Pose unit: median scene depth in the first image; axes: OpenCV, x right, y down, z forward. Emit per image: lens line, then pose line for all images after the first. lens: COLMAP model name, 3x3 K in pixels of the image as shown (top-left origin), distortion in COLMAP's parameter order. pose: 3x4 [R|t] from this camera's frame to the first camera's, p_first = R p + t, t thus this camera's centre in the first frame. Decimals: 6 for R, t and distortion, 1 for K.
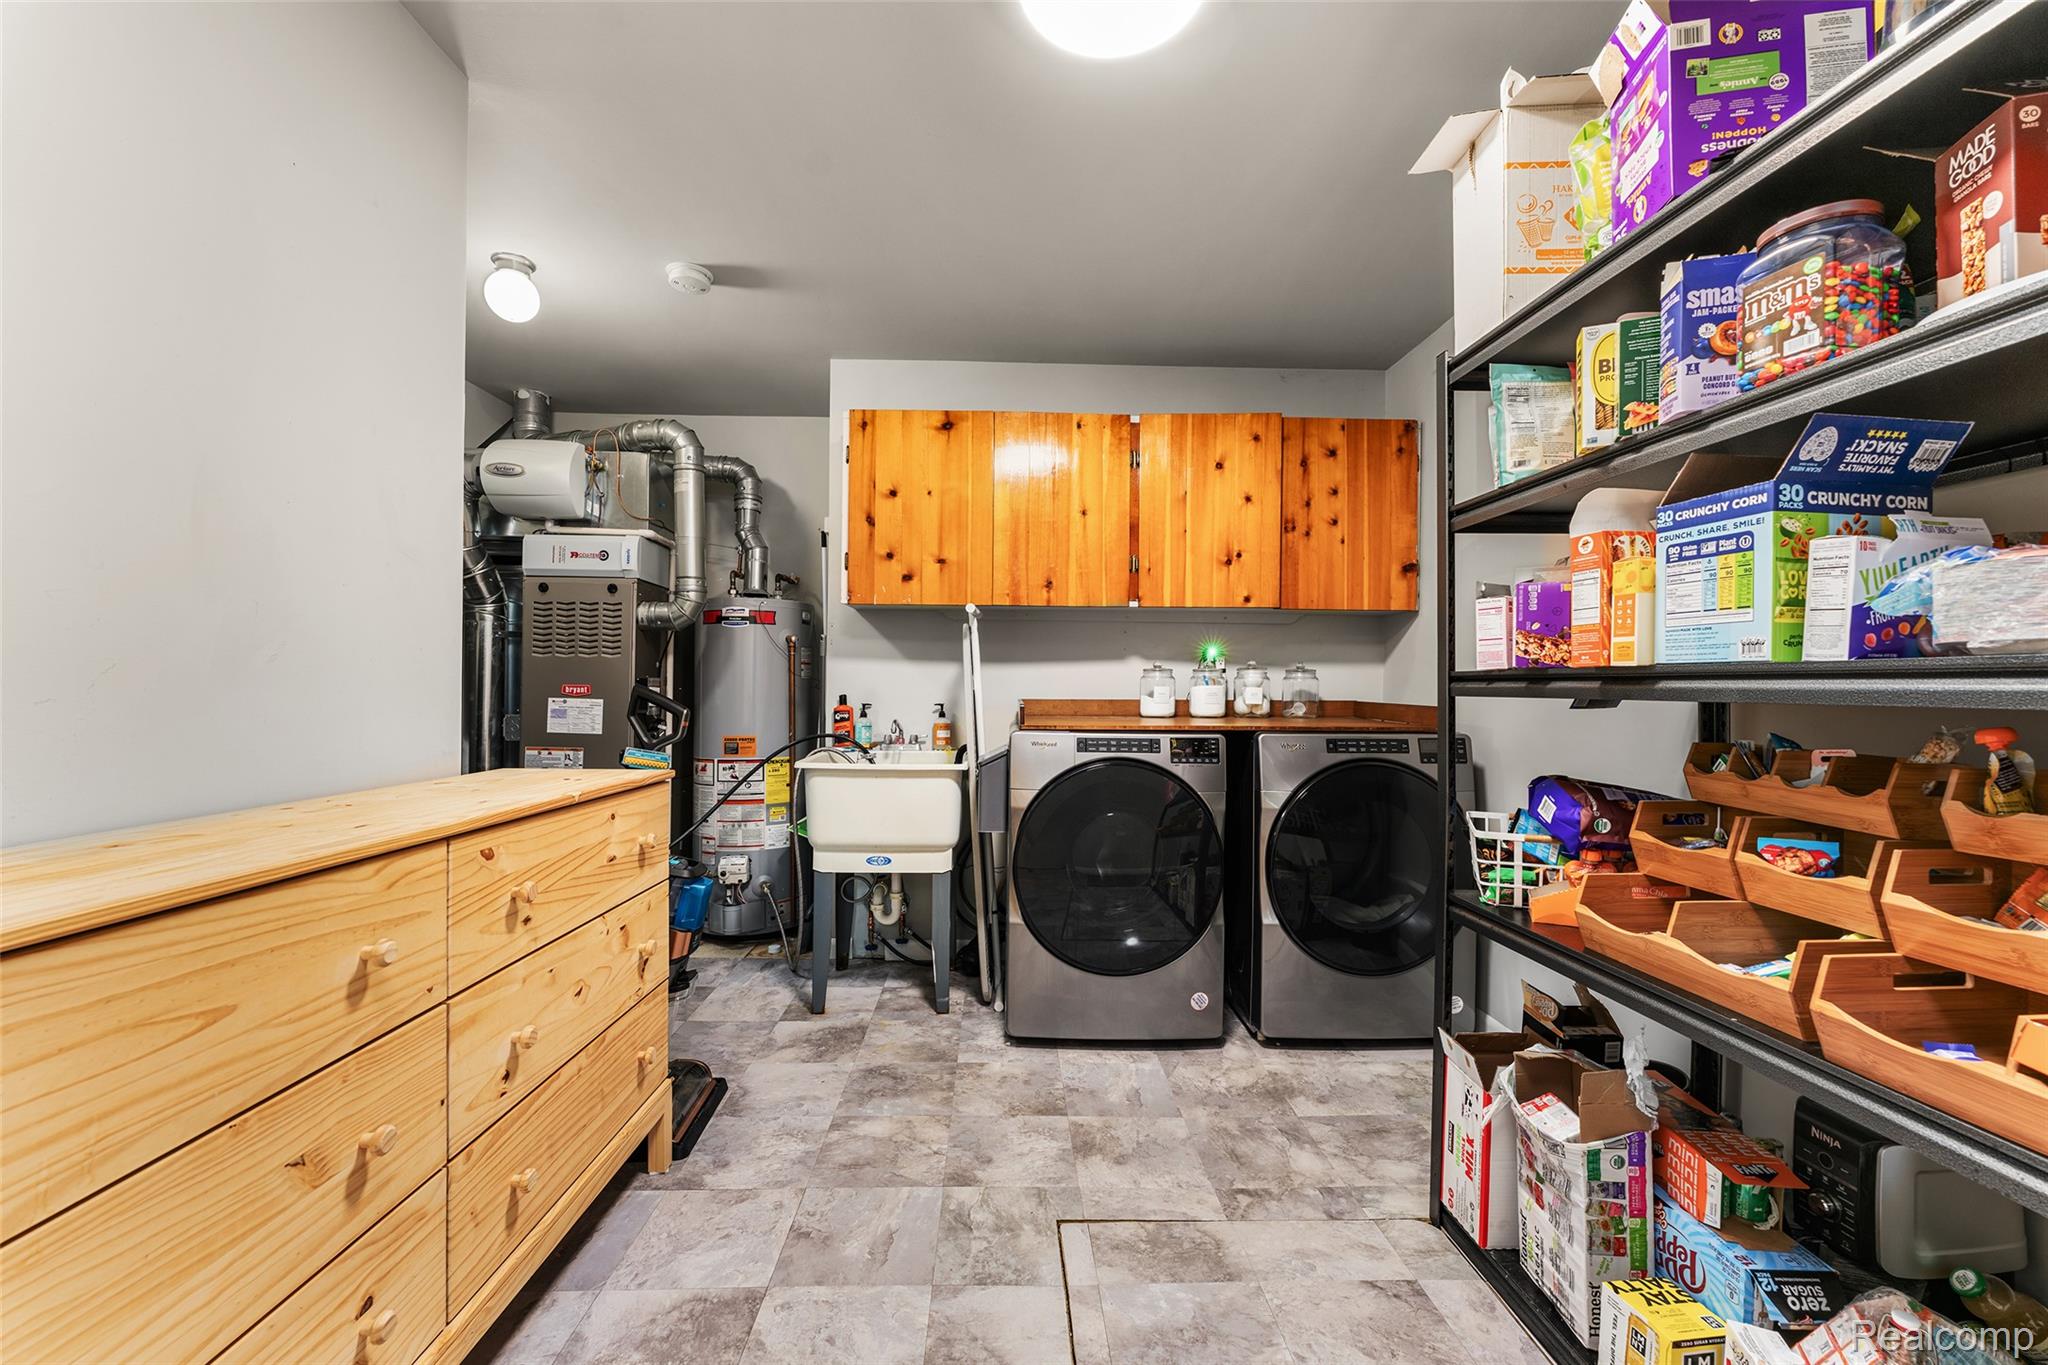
lens RADIAL K [[825.5, 0, 1024.9], [0, 825.5, 685.2], [0, 0, 1]] dist [-0.000360, -0.000426]
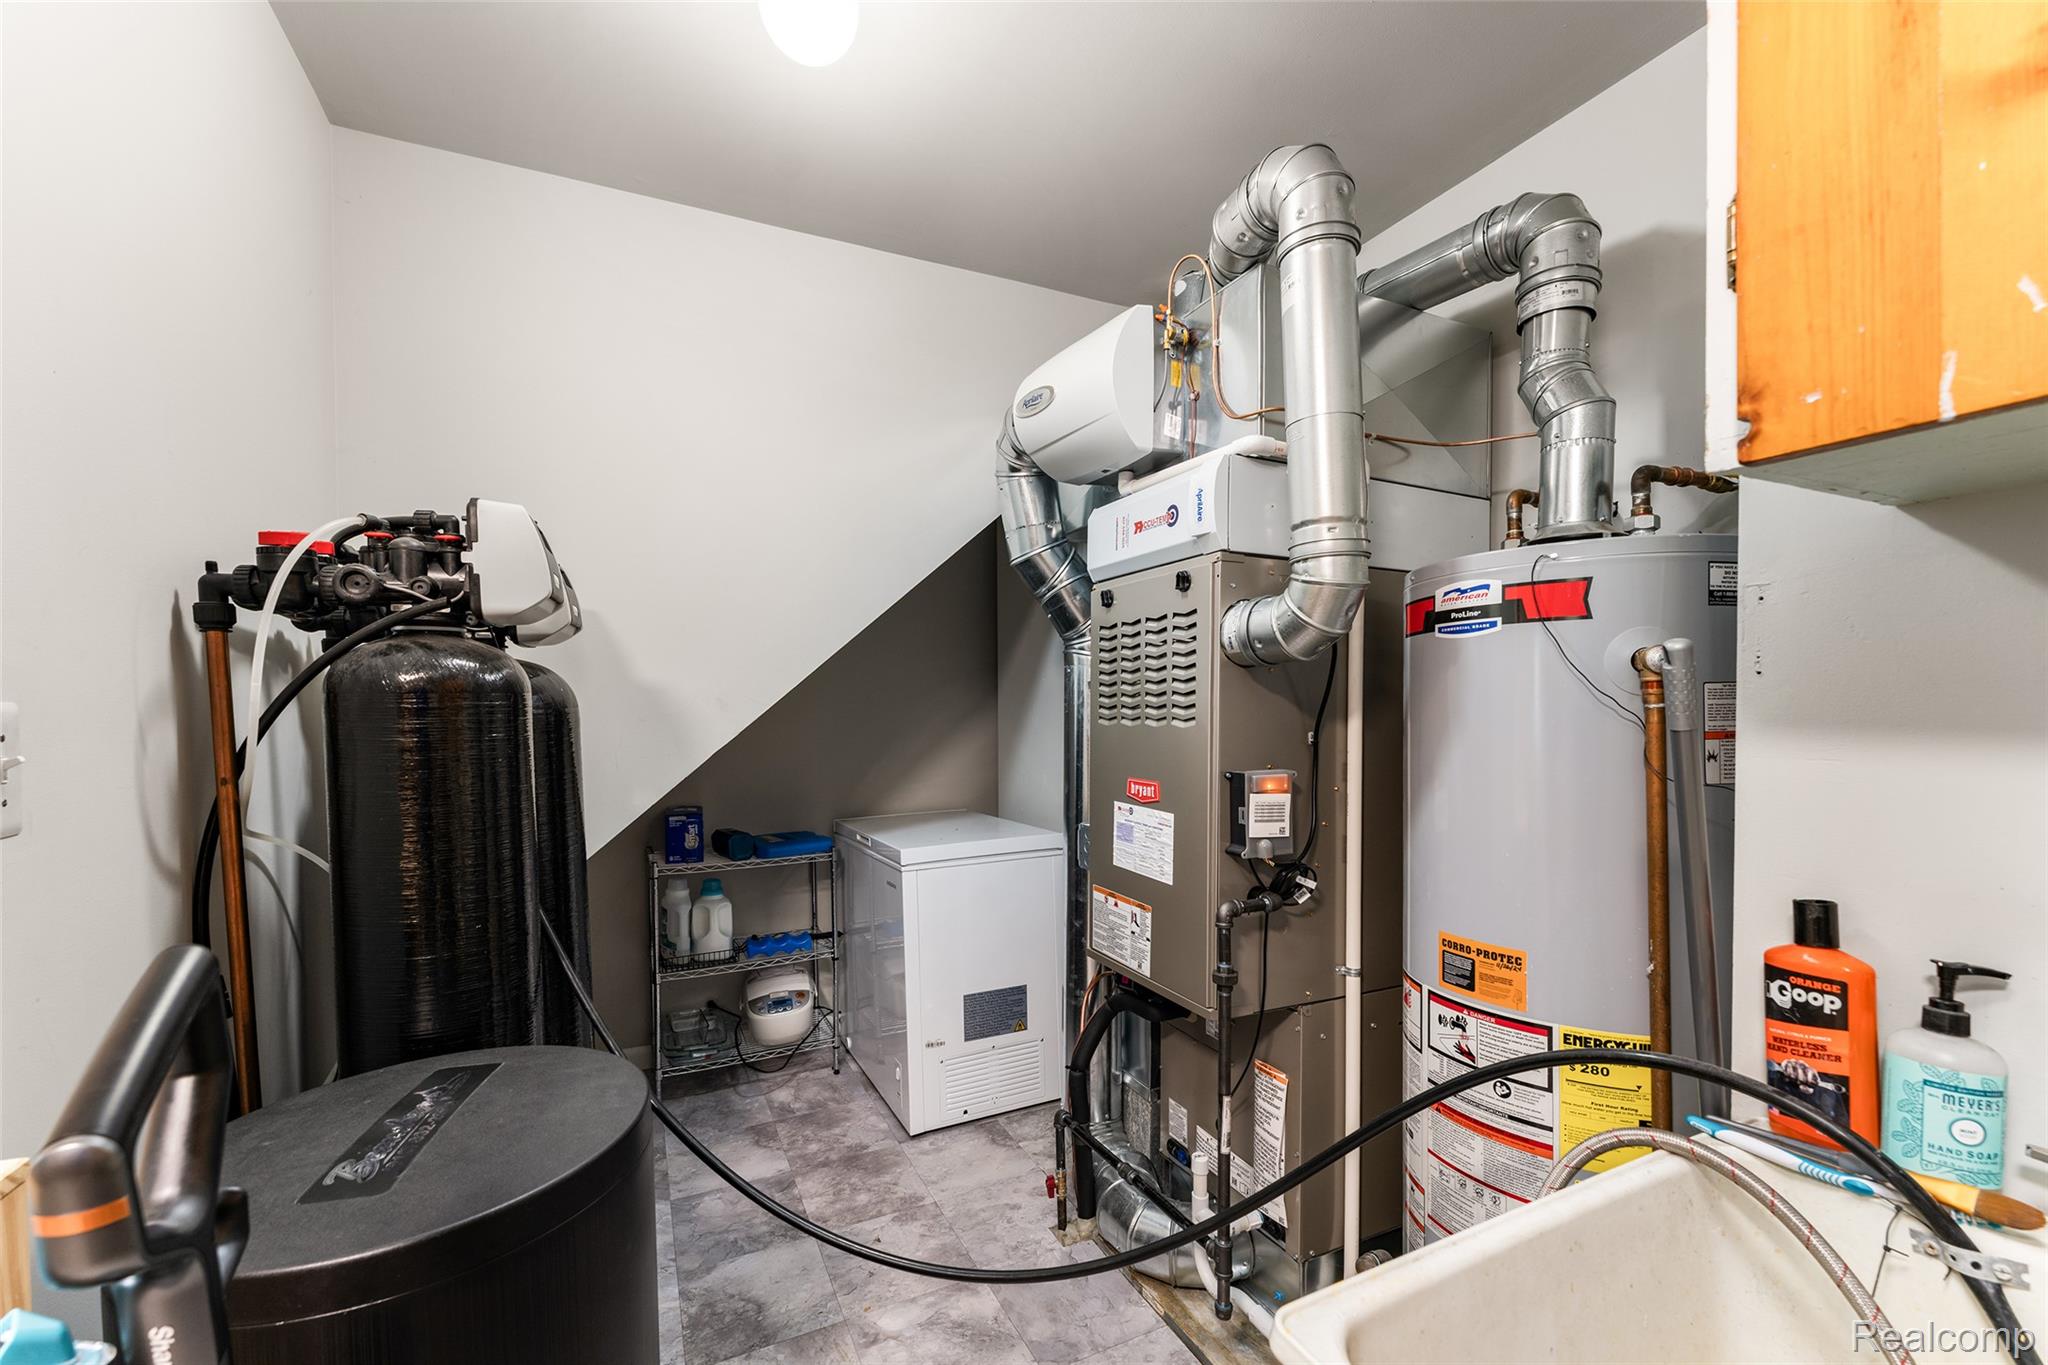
lens RADIAL K [[825.5, 0, 1034.4], [0, 825.5, 717.6], [0, 0, 1]] dist [-0.000360, -0.000426]
pose [[0.404494, 0.001251, -0.914540, -0.101860], [0.020673, 0.999731, 0.010511, -0.045310], [0.914307, -0.023158, 0.404360, 0.719392]]
